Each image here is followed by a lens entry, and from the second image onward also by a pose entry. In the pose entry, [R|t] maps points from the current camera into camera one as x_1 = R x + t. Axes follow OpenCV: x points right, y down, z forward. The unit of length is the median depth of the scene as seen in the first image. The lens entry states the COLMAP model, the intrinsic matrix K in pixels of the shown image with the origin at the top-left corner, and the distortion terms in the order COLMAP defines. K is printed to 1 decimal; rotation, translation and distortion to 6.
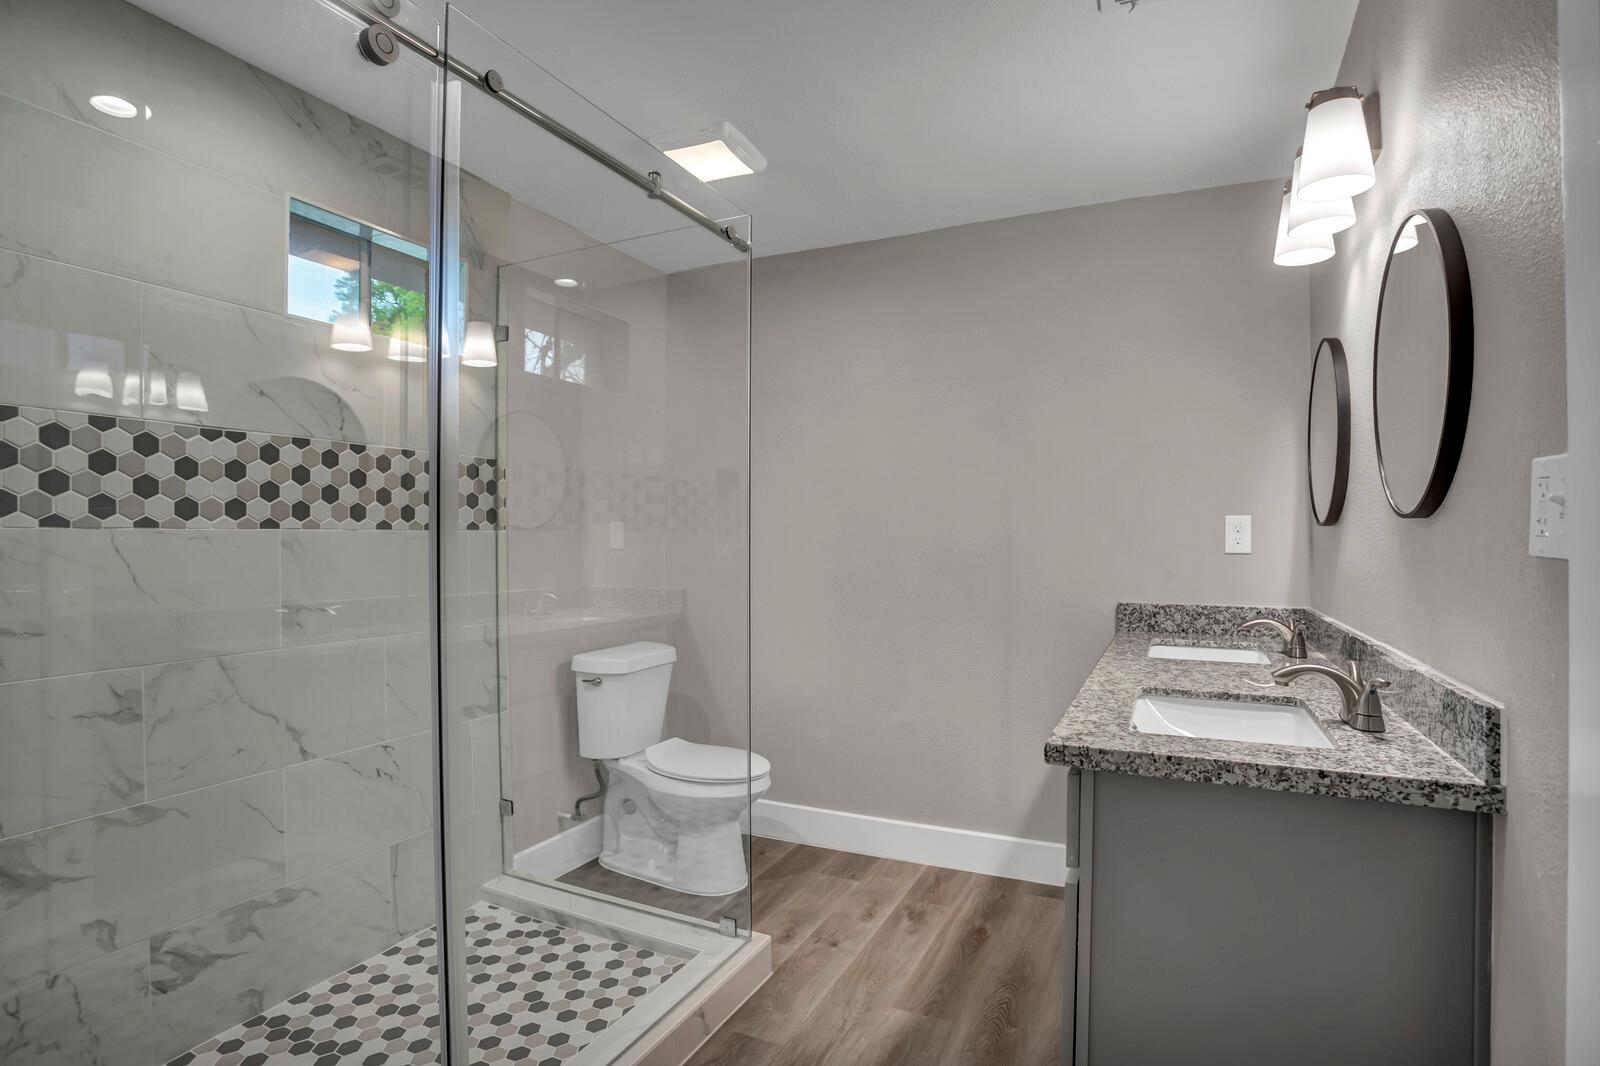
lens RADIAL K [[795.3, 0, 798.8], [0, 795.3, 538.7], [0, 0, 1]] dist [-0.070120, 0.024799]
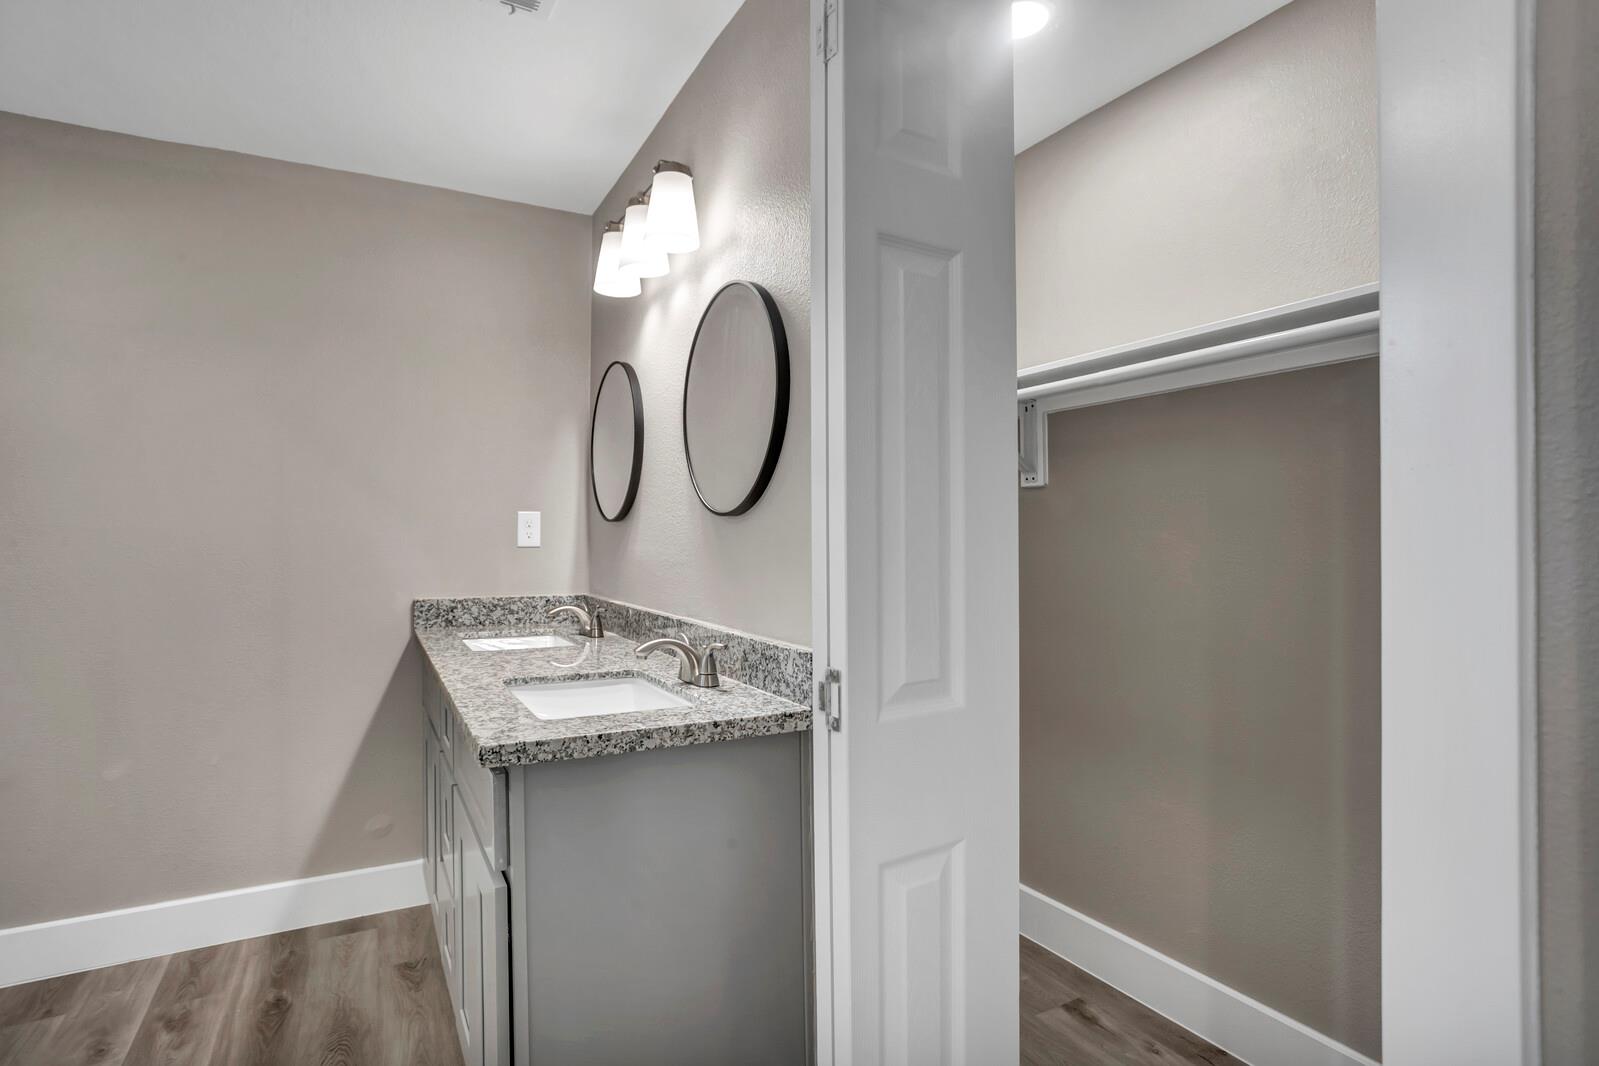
lens RADIAL K [[802.7, 0, 796.8], [0, 802.7, 522.4], [0, 0, 1]] dist [-0.063533, 0.023946]
pose [[0.589463, 0.011190, 0.807718, -0.175635], [0.000326, 0.999901, -0.014090, 0.001492], [-0.807796, 0.008569, 0.589400, 0.092138]]
